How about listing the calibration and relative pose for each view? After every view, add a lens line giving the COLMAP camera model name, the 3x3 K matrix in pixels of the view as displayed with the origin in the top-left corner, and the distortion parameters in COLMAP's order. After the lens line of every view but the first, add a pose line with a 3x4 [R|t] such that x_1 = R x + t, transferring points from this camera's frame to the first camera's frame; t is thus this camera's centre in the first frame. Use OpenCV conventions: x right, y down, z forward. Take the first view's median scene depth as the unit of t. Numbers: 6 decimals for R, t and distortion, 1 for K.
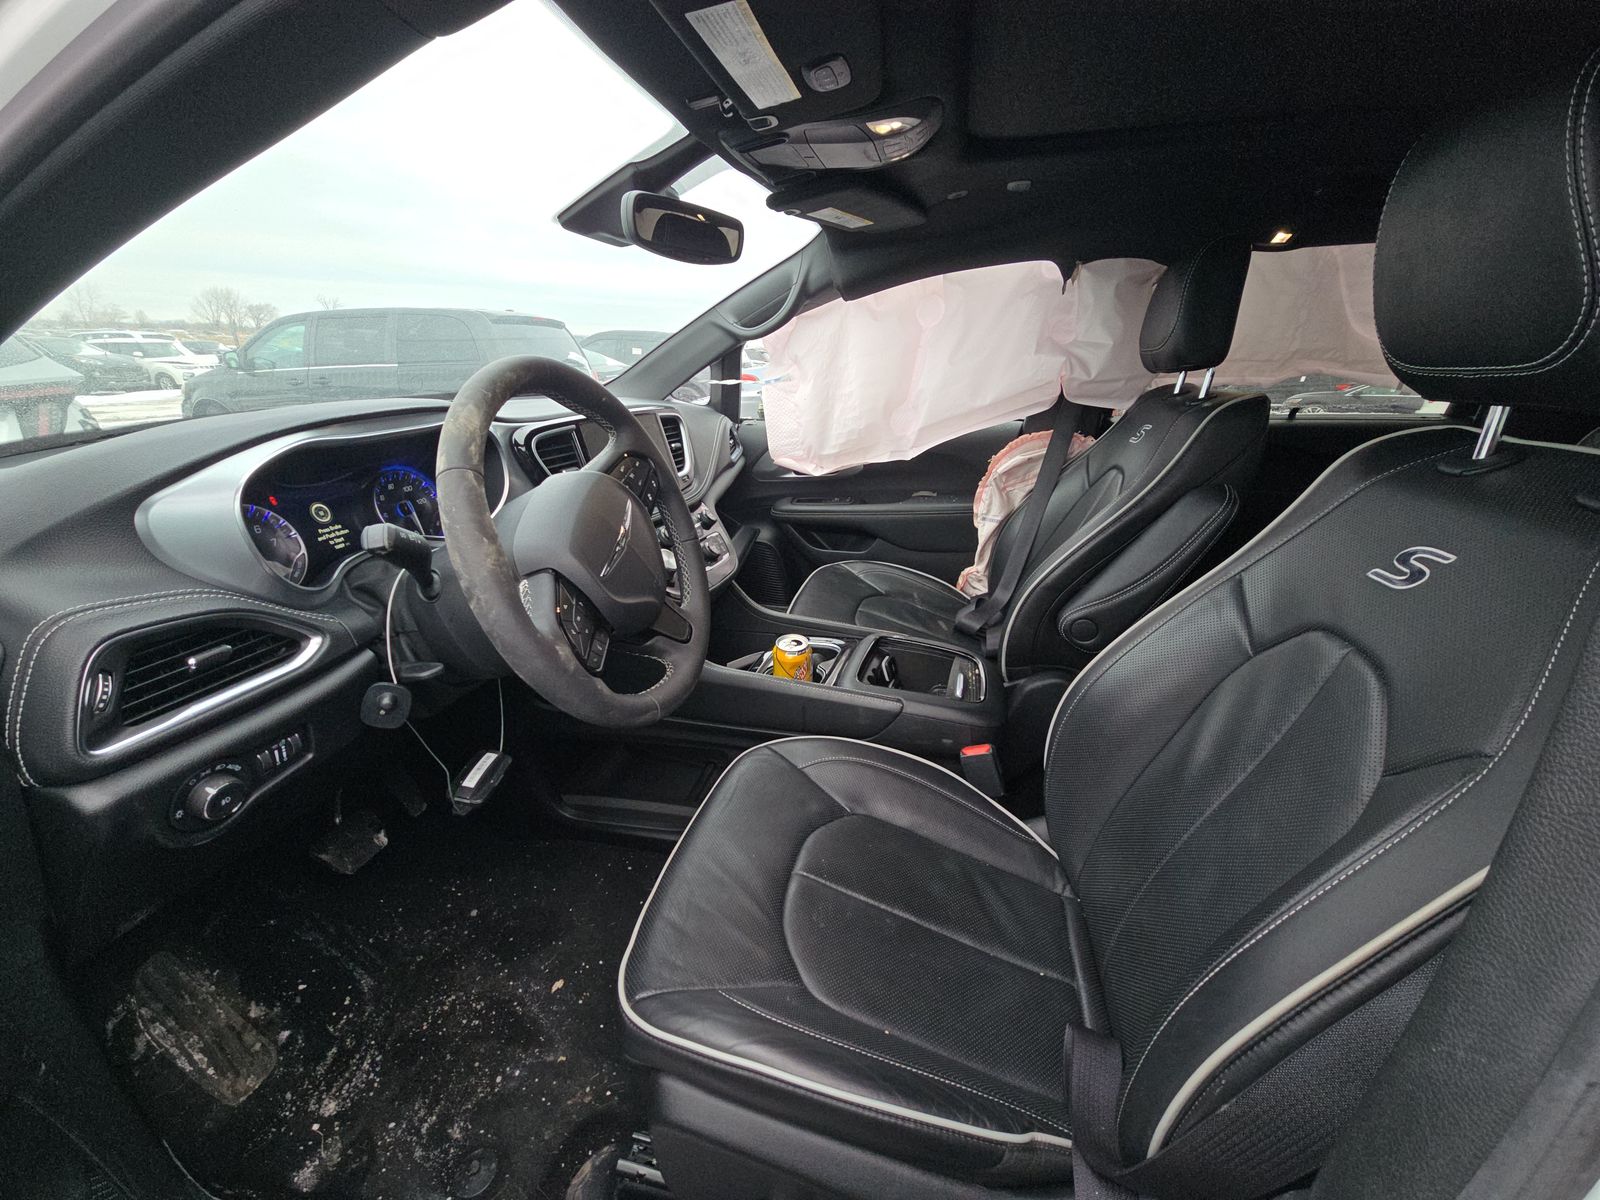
lens RADIAL K [[650.9, 0, 788.2], [0, 650.9, 601.6], [0, 0, 1]] dist [0.014455, -0.012012]
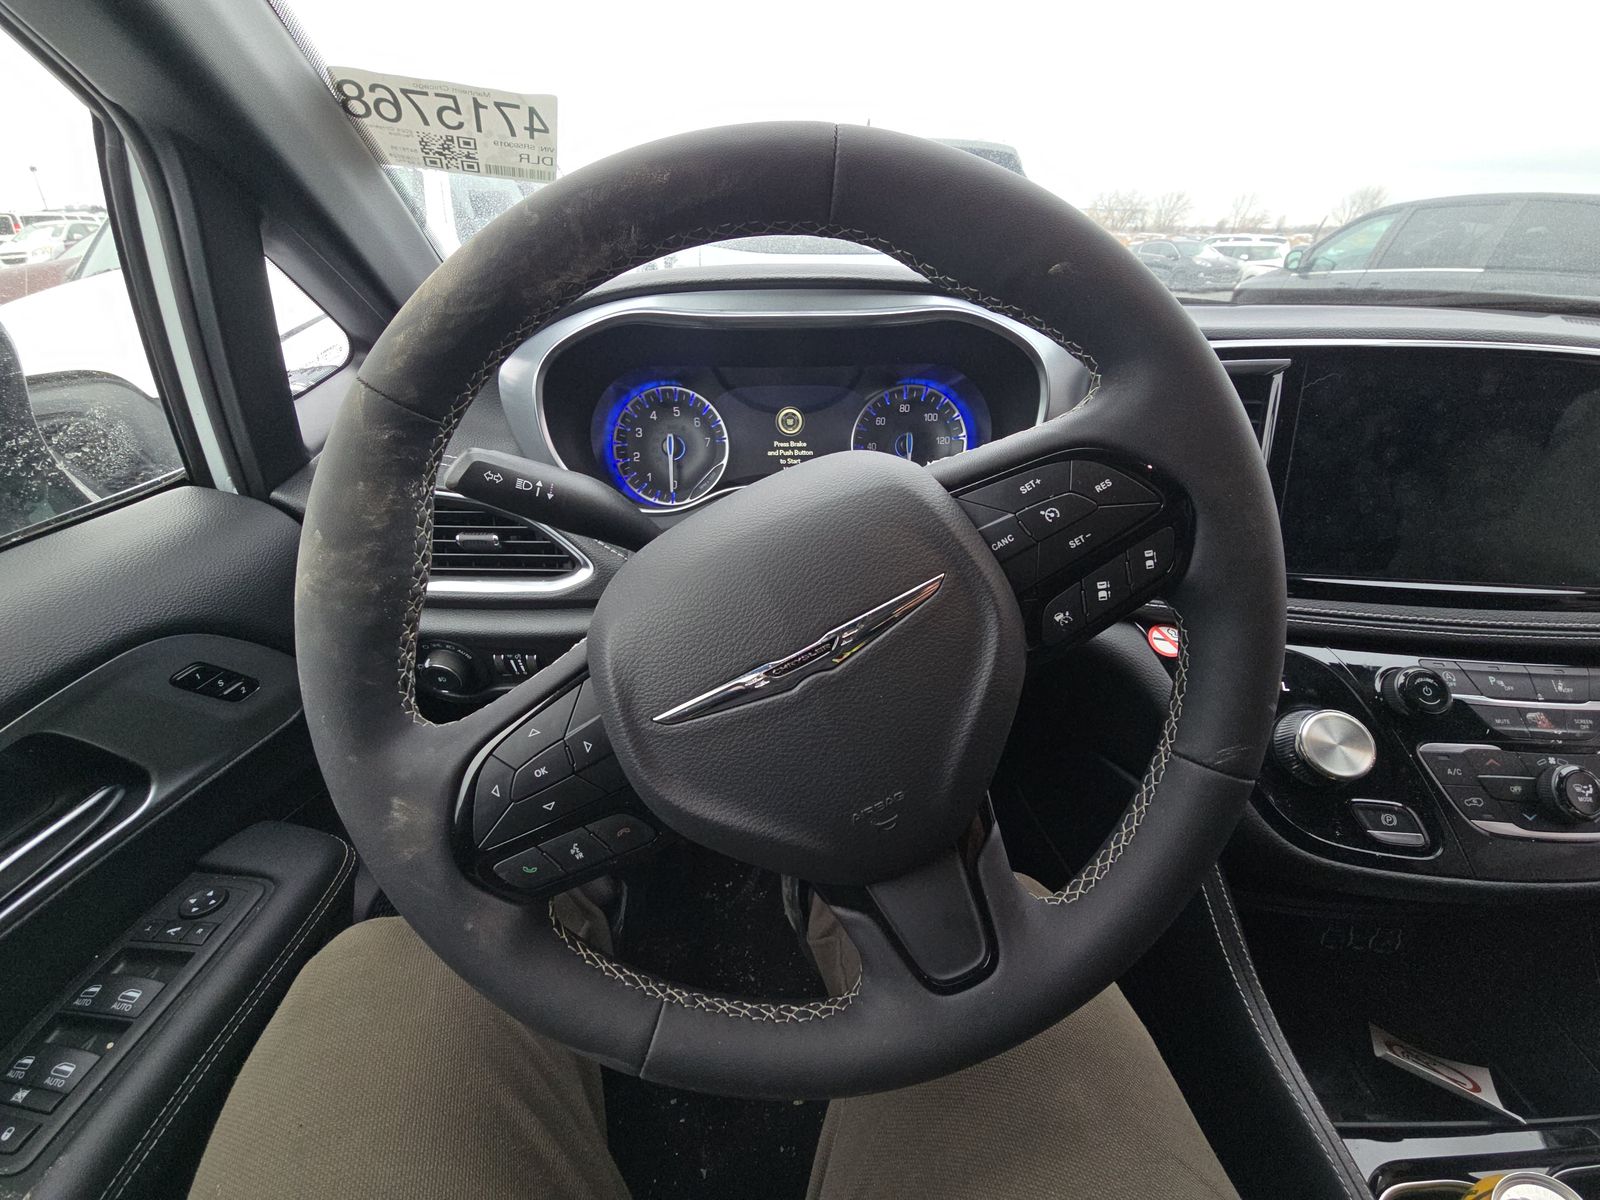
lens RADIAL K [[641.2, 0, 800.0], [0, 641.2, 600.0], [0, 0, 1]] dist [0.013386, -0.008350]
pose [[0.261257, 0.457319, -0.850061, 0.013319], [-0.349527, 0.865704, 0.358312, -0.121856], [0.899764, 0.203508, 0.386016, 0.407158]]
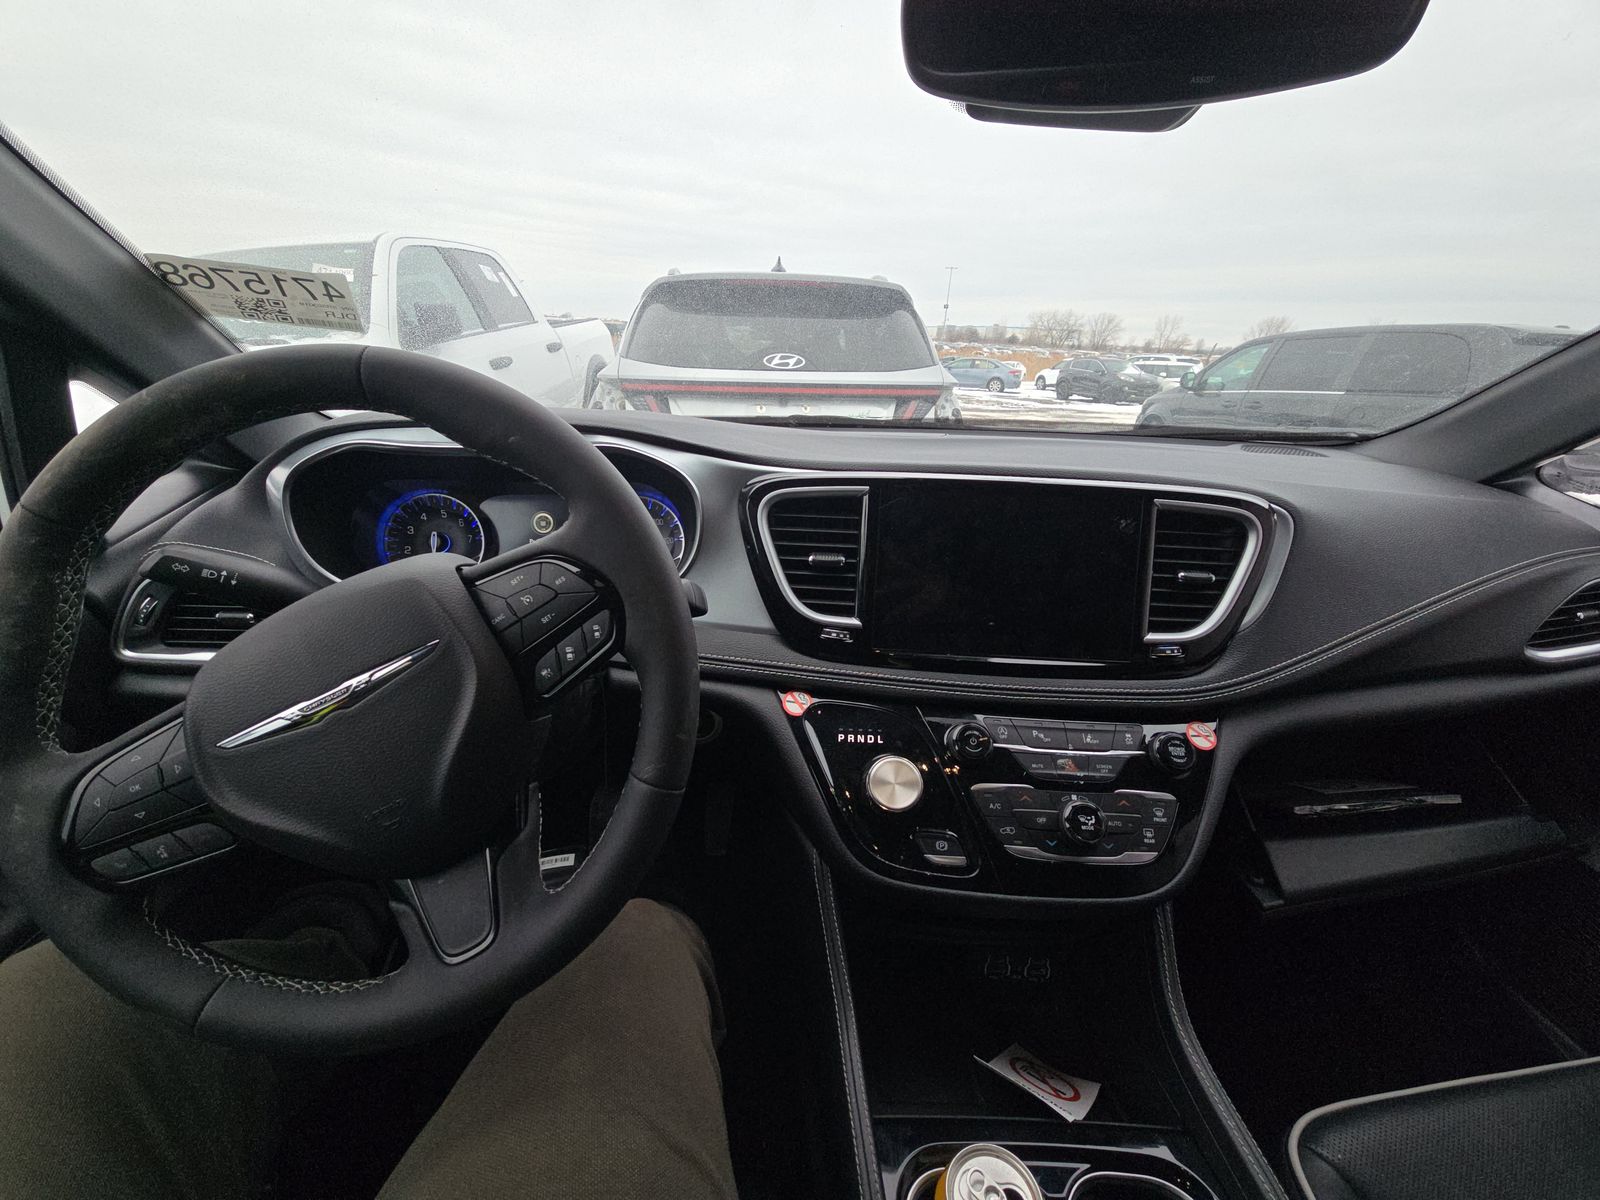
lens RADIAL K [[641.2, 0, 800.0], [0, 641.2, 600.0], [0, 0, 1]] dist [0.013386, -0.008350]
pose [[0.306097, 0.341976, -0.888457, 0.129080], [-0.370772, 0.902388, 0.219598, -0.198385], [0.876831, 0.262197, 0.403014, 0.523926]]
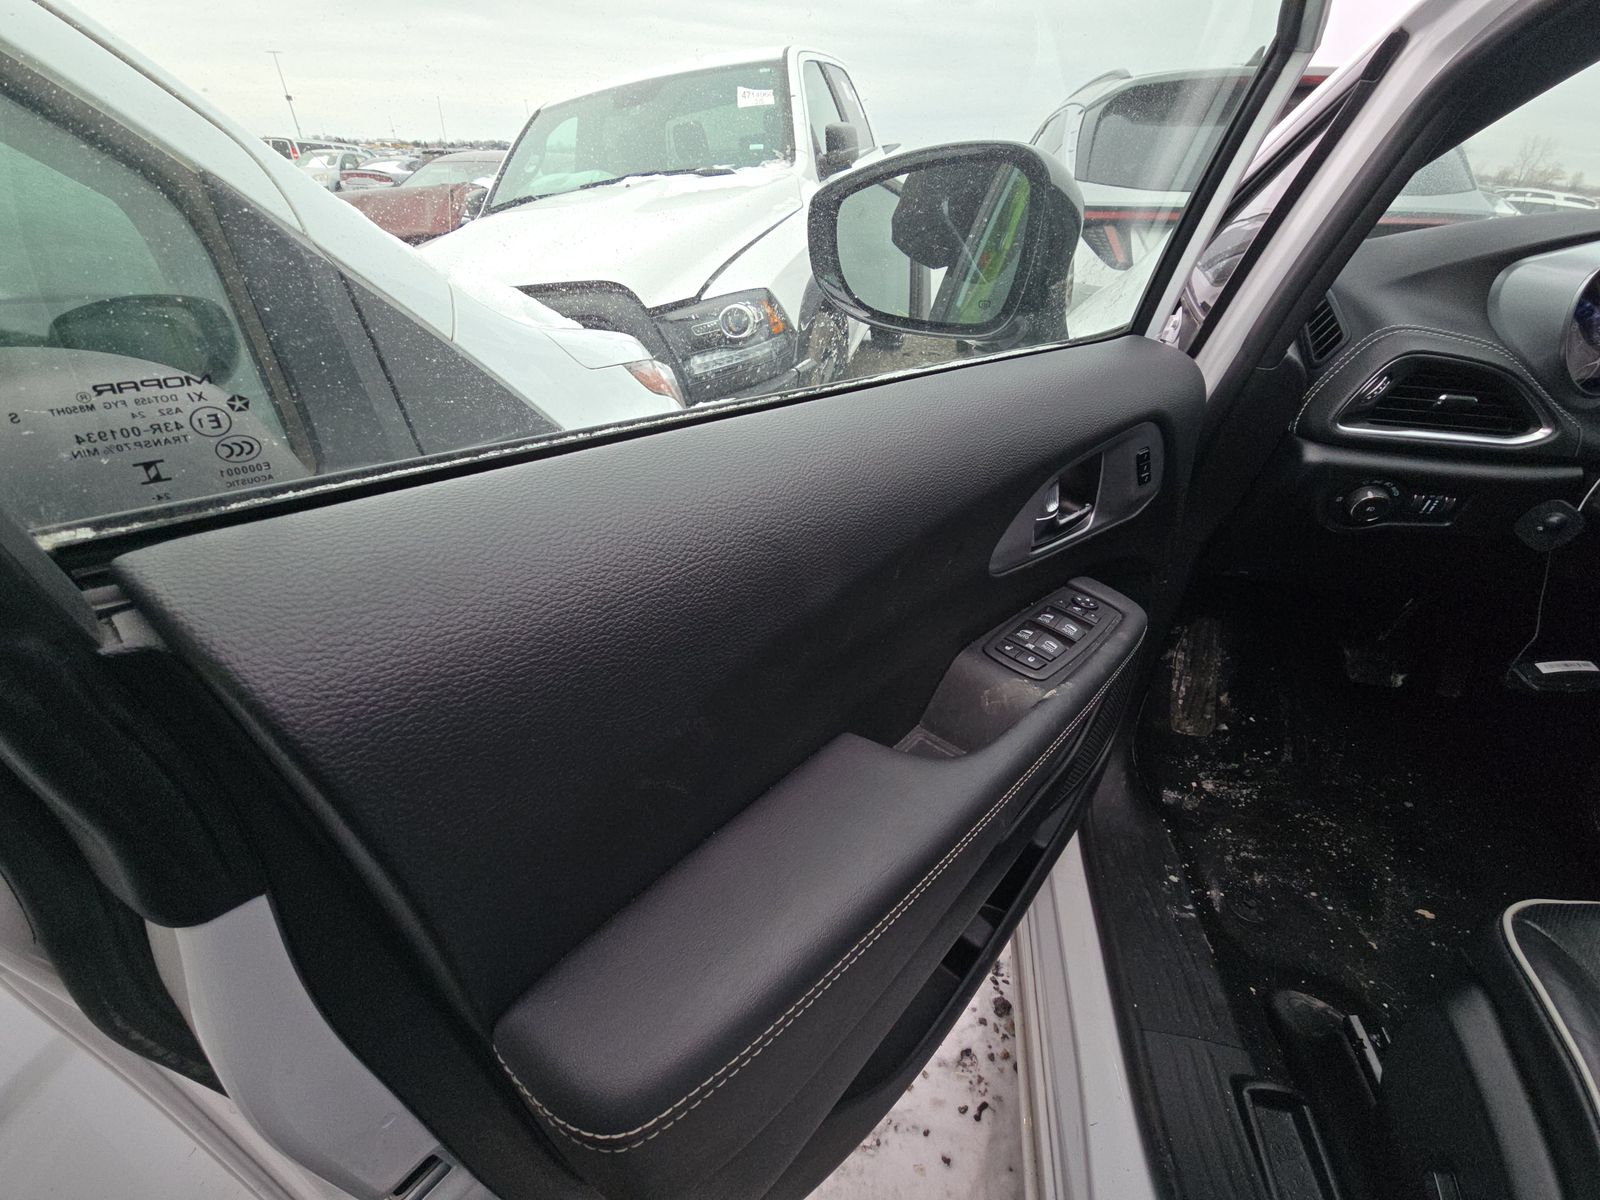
lens RADIAL K [[641.2, 0, 800.0], [0, 641.2, 600.0], [0, 0, 1]] dist [0.013386, -0.008350]
pose [[0.031411, 0.534107, -0.844833, 0.111087], [-0.373920, 0.790153, 0.485636, 0.096259], [0.926929, 0.300645, 0.224533, -0.112209]]
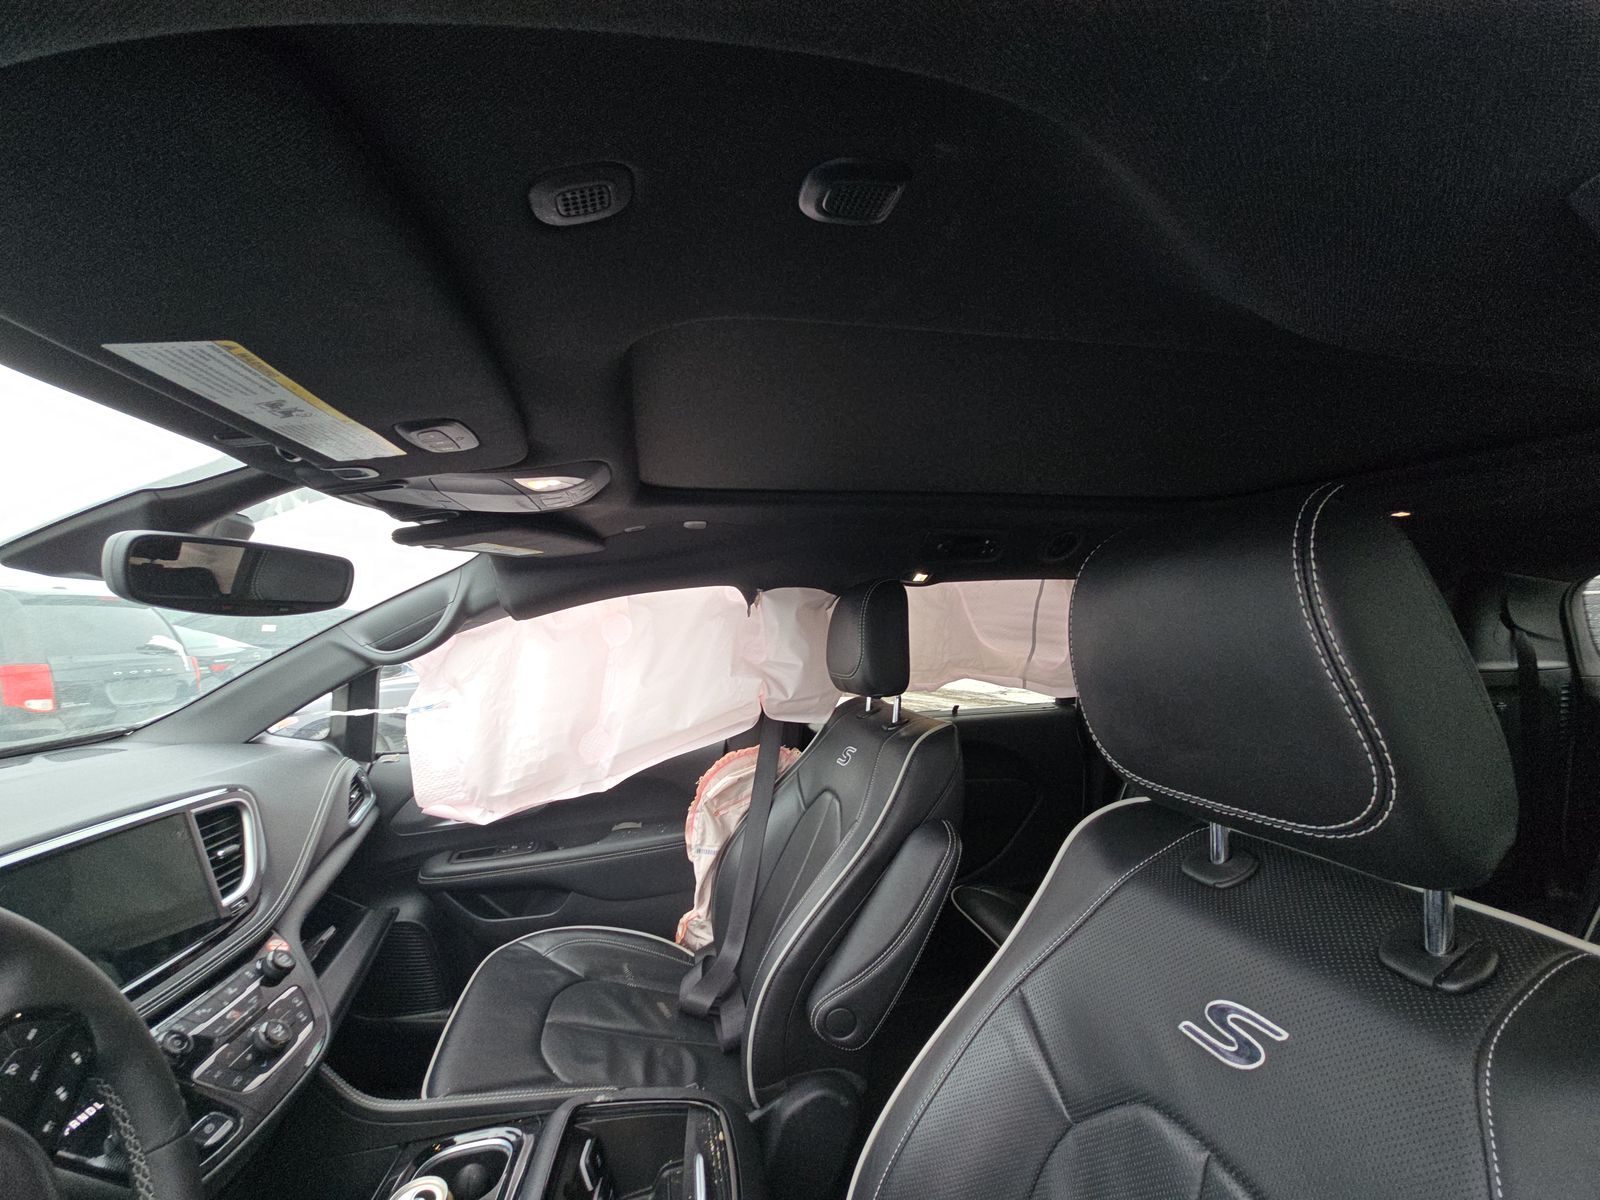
lens RADIAL K [[651.8, 0, 800.0], [0, 651.8, 600.0], [0, 0, 1]] dist [-0.000219, -0.000049]
pose [[0.893692, 0.001045, 0.448680, 0.039001], [0.172378, 0.922452, -0.345496, -0.132791], [-0.414247, 0.386110, 0.824208, 0.126978]]
